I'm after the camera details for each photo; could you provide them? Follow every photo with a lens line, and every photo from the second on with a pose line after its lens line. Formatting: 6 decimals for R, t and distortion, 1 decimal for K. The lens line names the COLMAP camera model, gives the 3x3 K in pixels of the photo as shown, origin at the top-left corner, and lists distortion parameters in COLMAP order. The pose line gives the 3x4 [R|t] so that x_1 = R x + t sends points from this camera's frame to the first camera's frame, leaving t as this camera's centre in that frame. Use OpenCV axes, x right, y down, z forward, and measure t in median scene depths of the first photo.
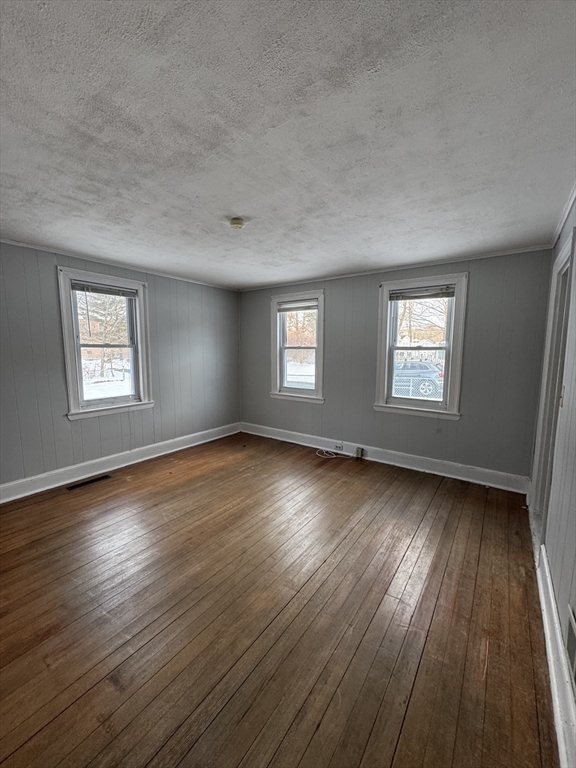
lens RADIAL K [[304.4, 0, 288.0], [0, 304.4, 384.0], [0, 0, 1]] dist [-0.000815, 0.000188]
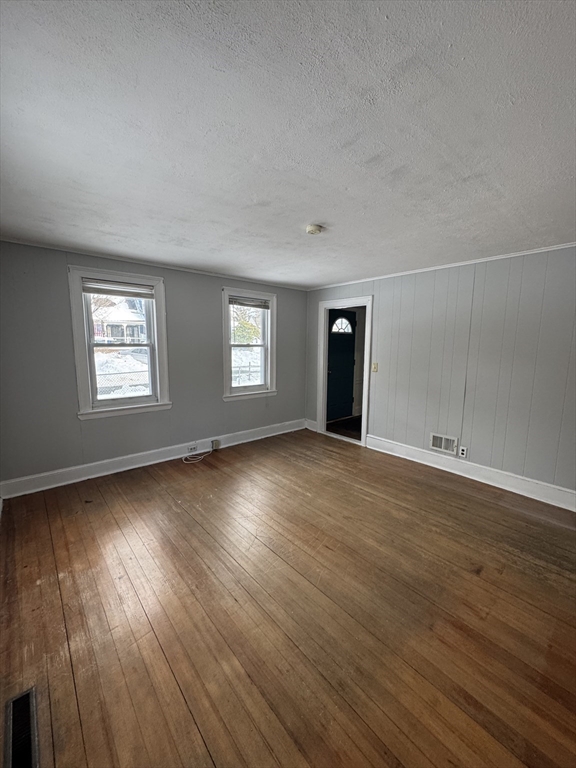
lens RADIAL K [[307.1, 0, 287.2], [0, 307.1, 379.7], [0, 0, 1]] dist [-0.012673, 0.000008]
pose [[0.237233, -0.110625, 0.965134, -0.758205], [0.108312, 0.990313, 0.086888, -0.066697], [-0.965396, 0.083923, 0.246916, 0.519839]]
